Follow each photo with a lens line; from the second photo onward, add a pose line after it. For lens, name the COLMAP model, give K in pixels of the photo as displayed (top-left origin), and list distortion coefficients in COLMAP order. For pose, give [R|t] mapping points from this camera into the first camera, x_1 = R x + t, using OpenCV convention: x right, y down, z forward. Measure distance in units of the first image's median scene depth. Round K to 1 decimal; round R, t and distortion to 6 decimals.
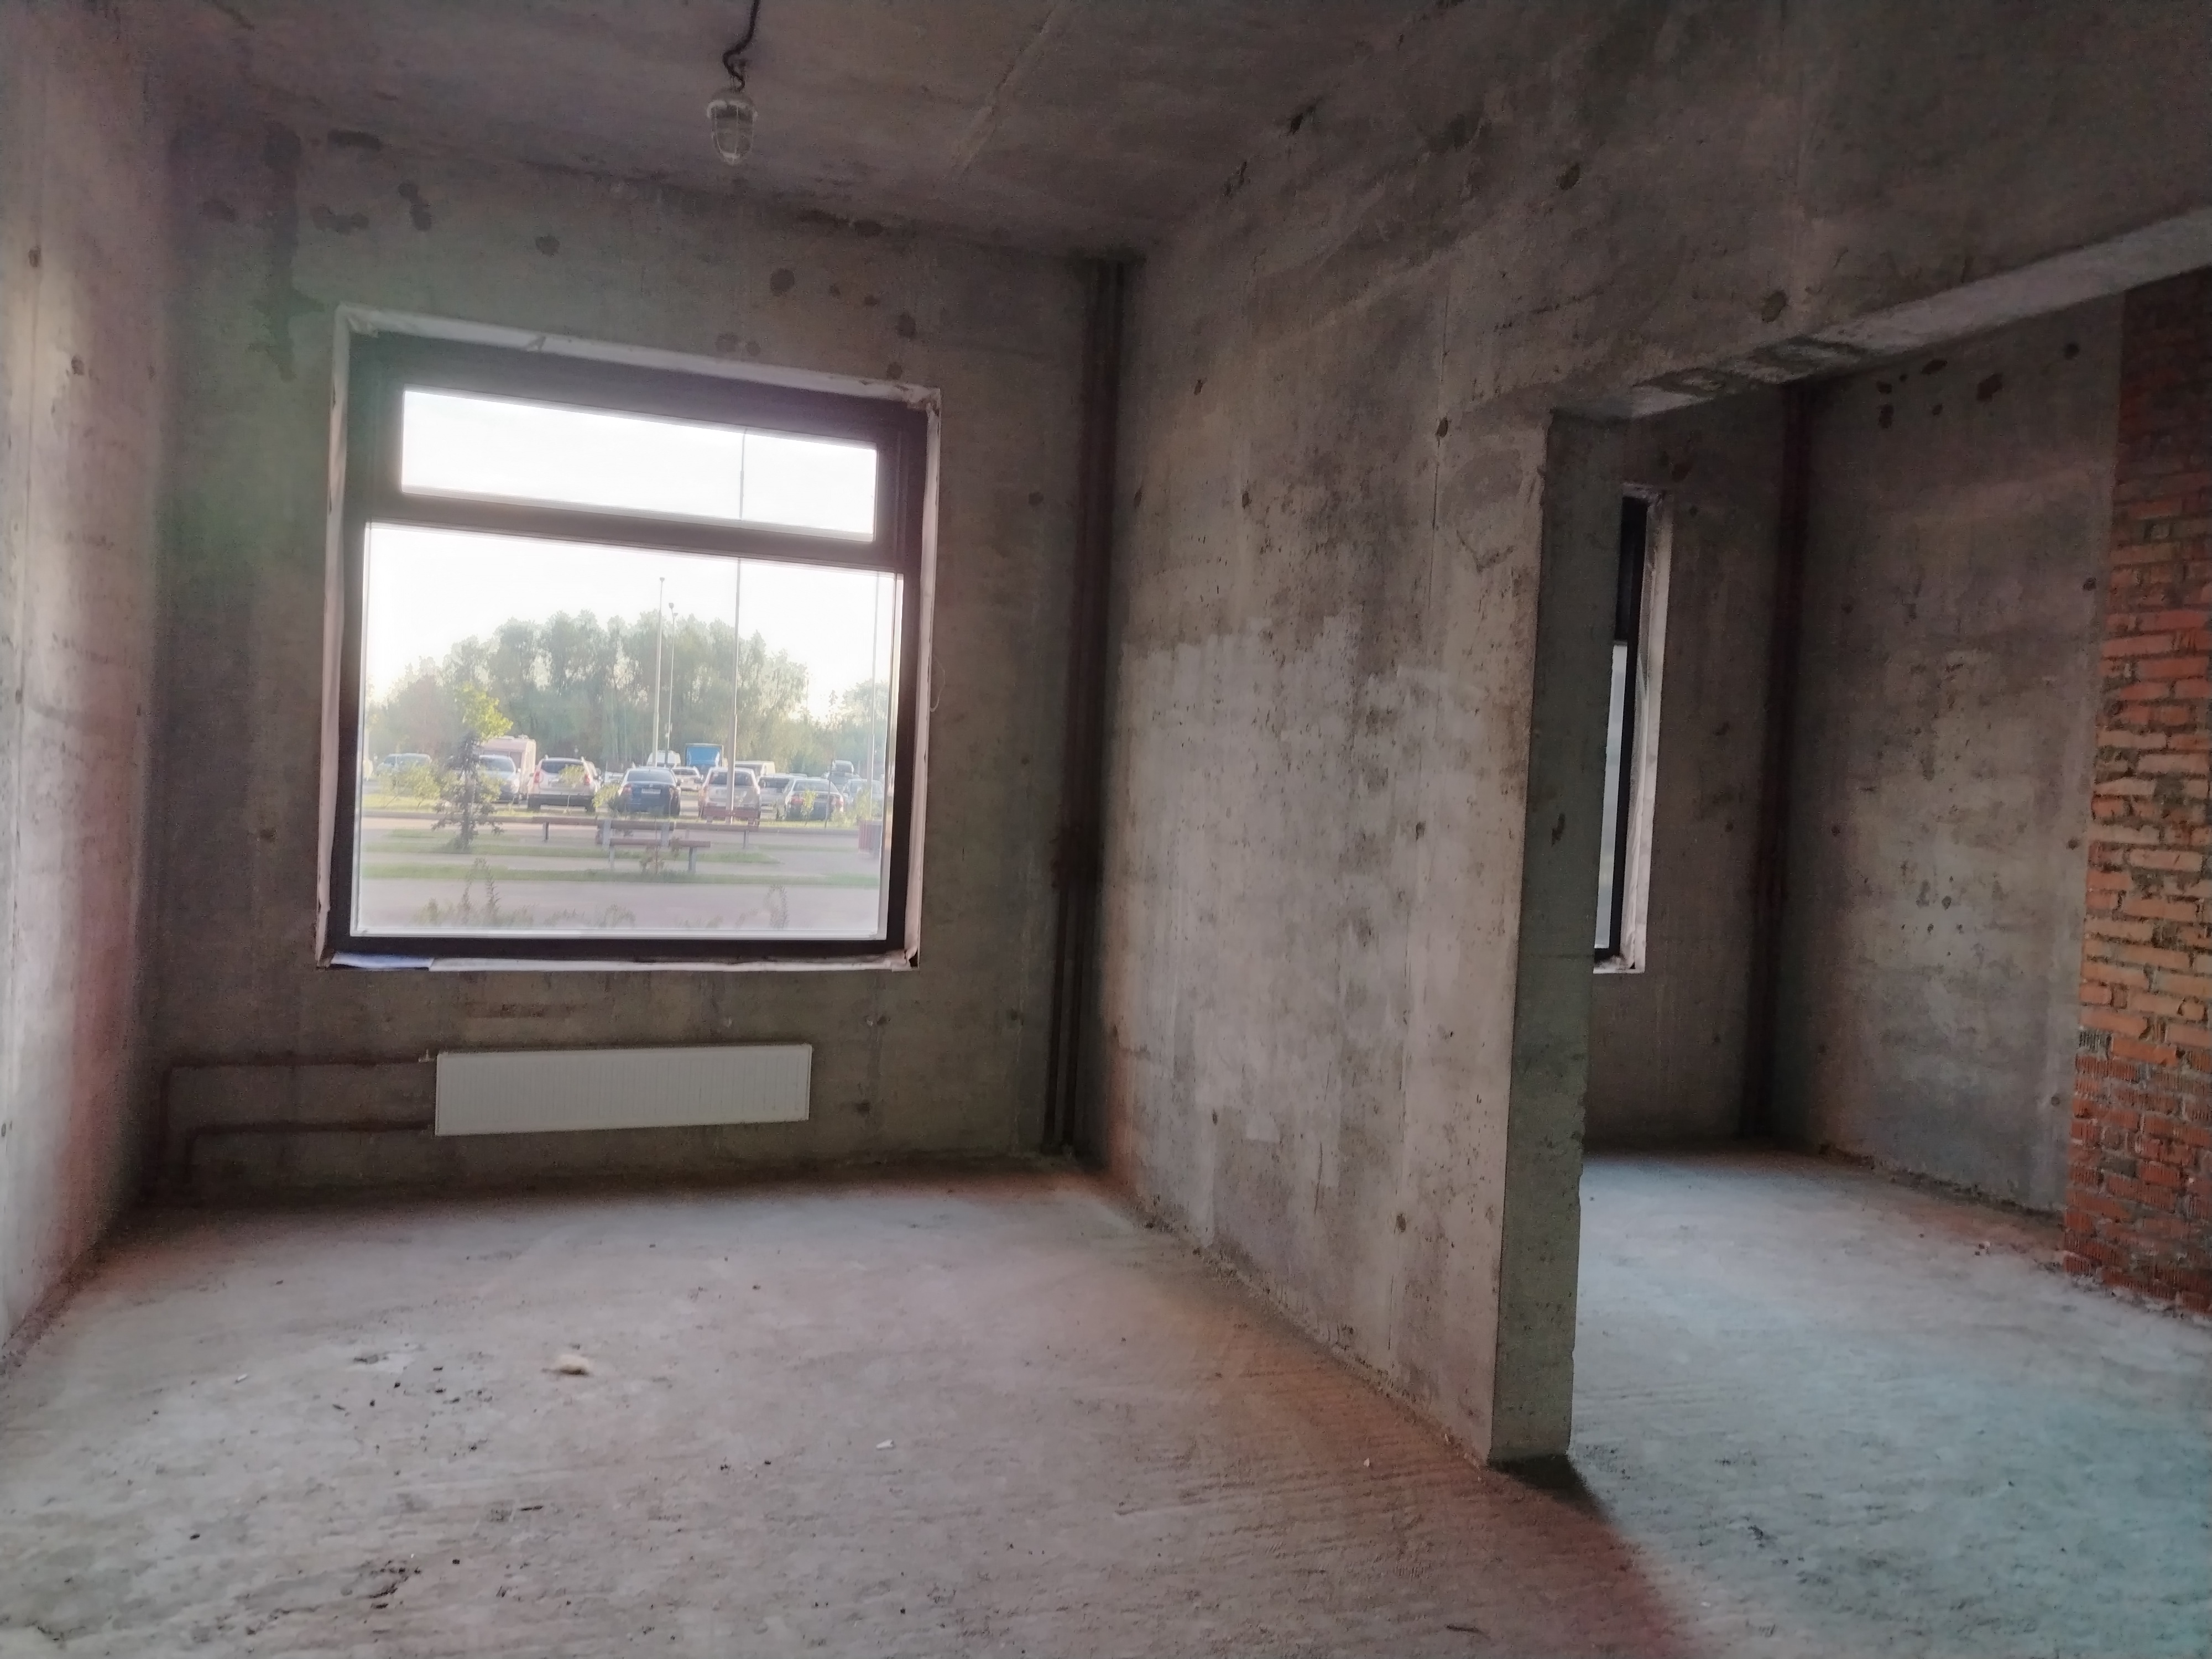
lens RADIAL K [[1450.3, 0, 1109.5], [0, 1450.3, 809.5], [0, 0, 1]] dist [-0.002557, -0.002650]
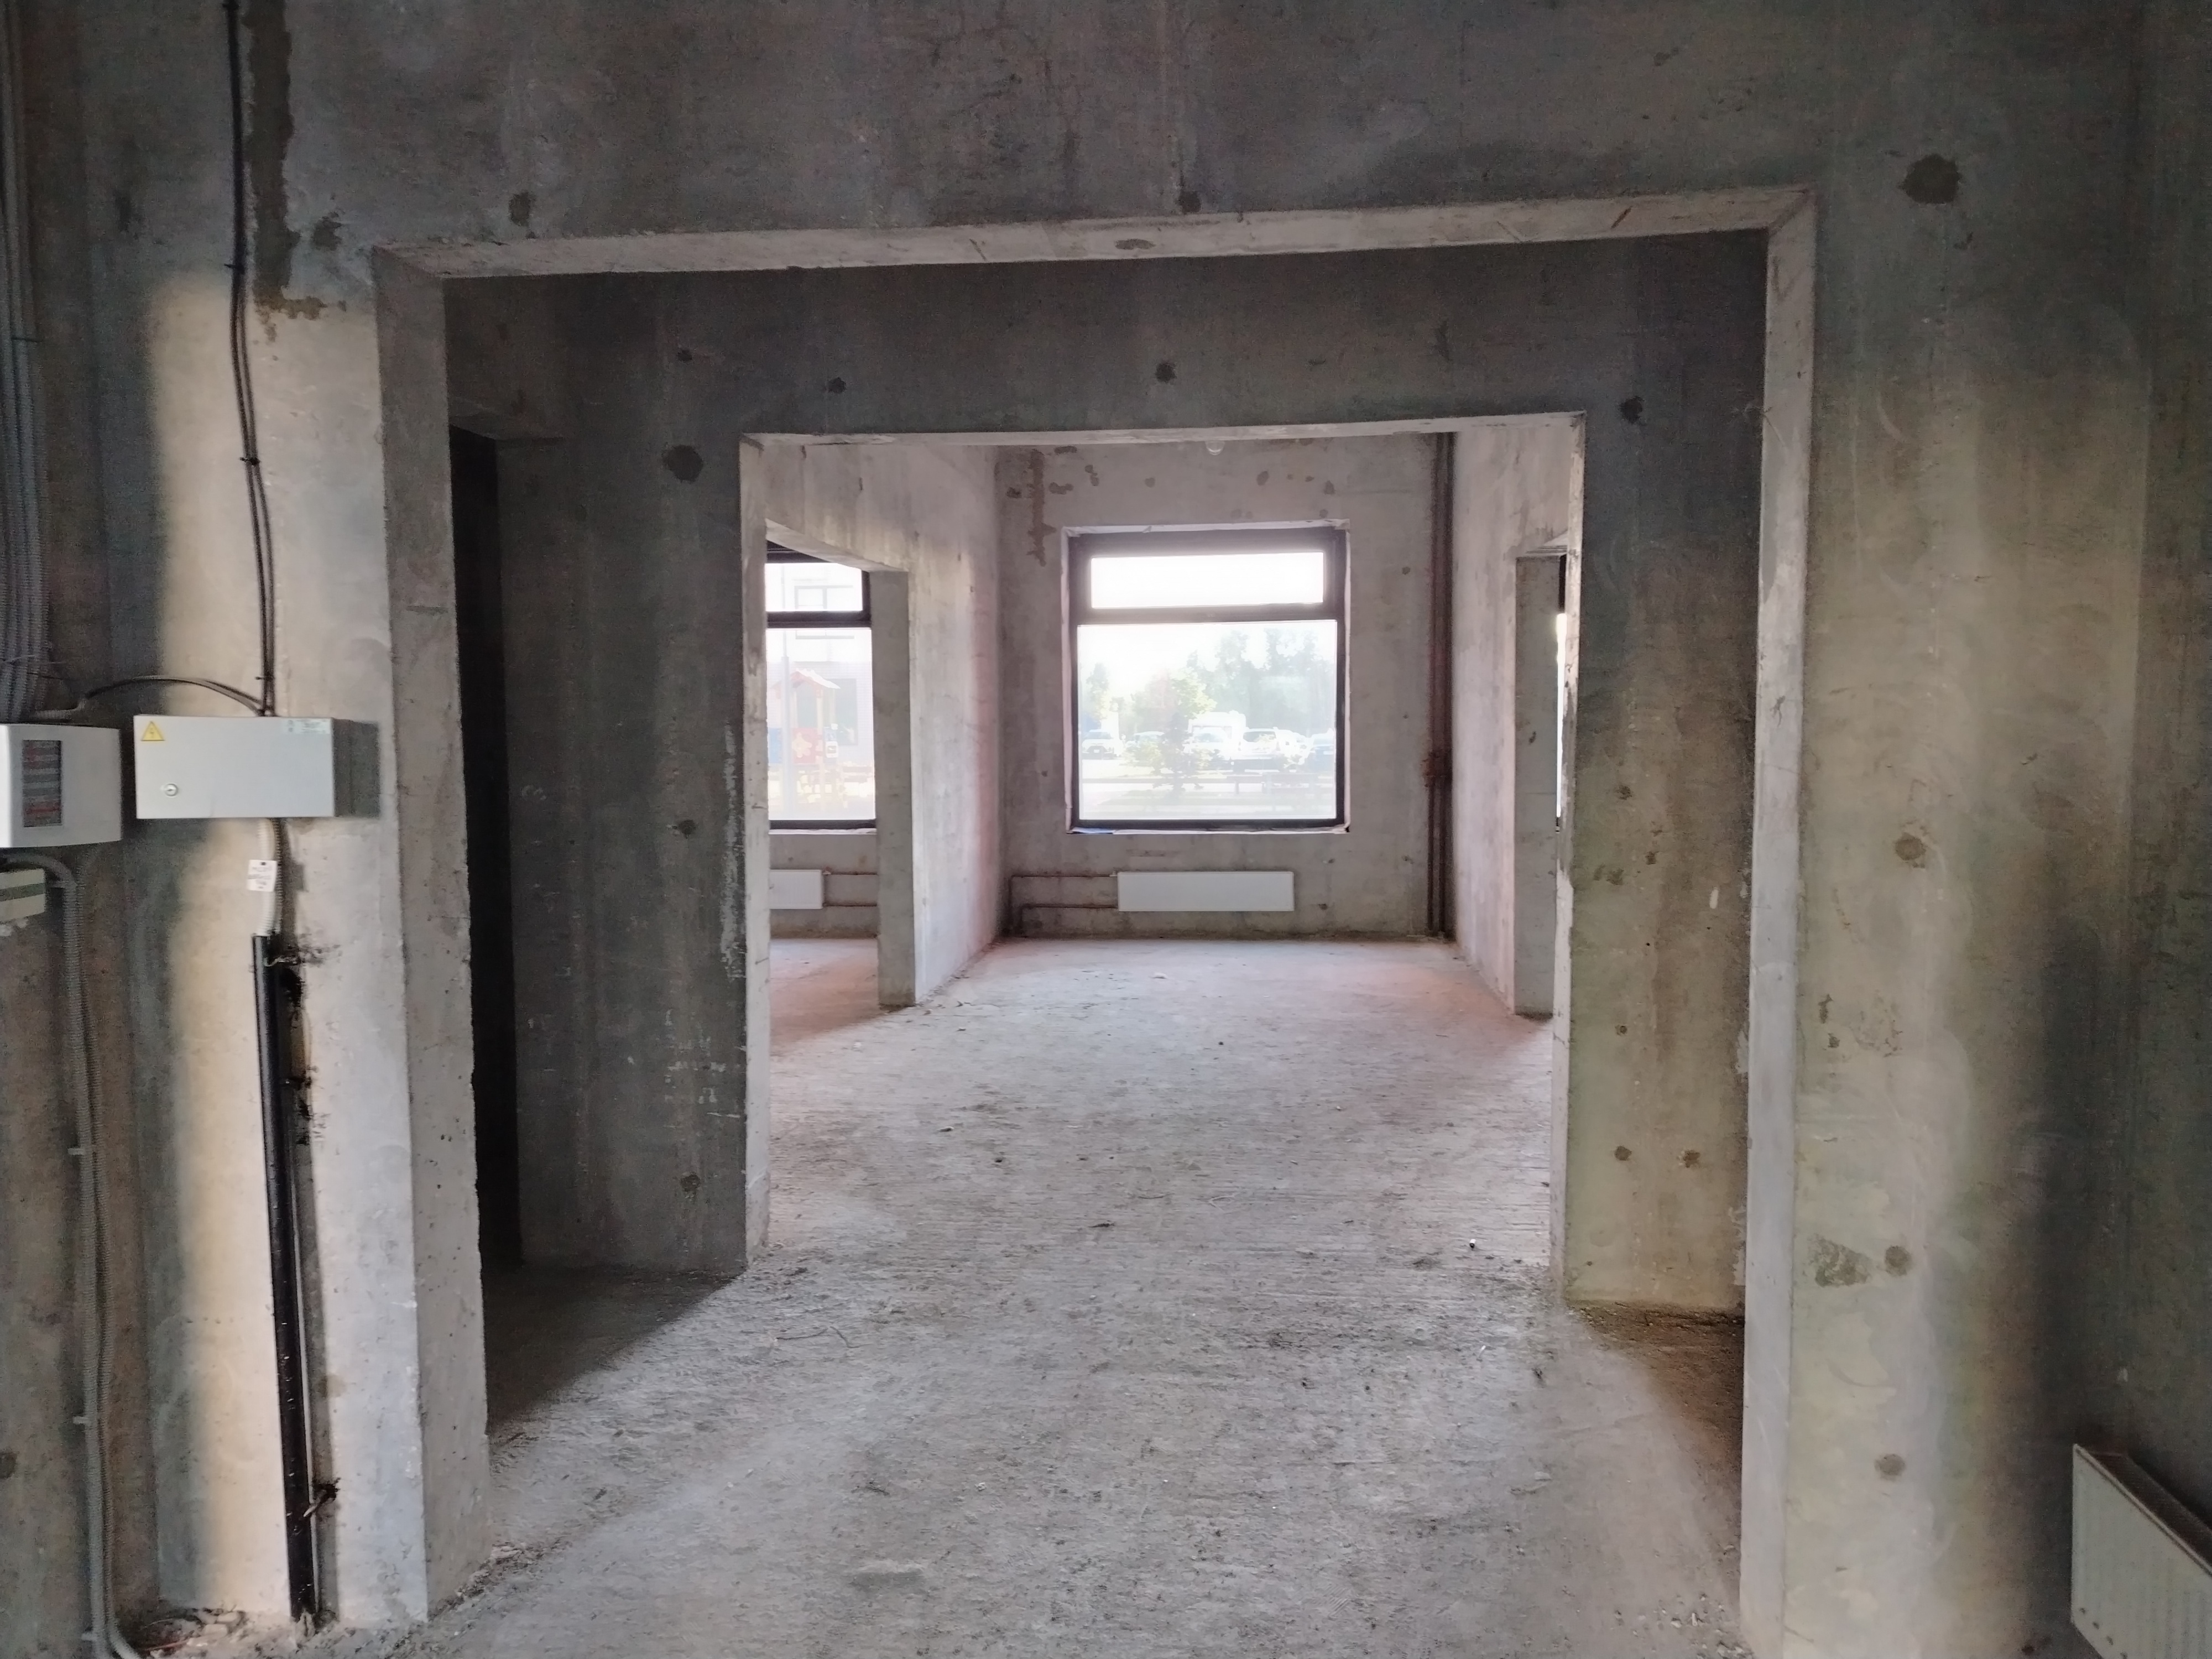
lens RADIAL K [[1720.3, 0, 1106.0], [0, 1720.3, 829.5], [0, 0, 1]] dist [0.001305, -0.001560]
pose [[0.880545, -0.029927, -0.473018, 0.675920], [0.044693, 0.998800, 0.020006, 0.049766], [0.471852, -0.038757, 0.880826, -1.160923]]
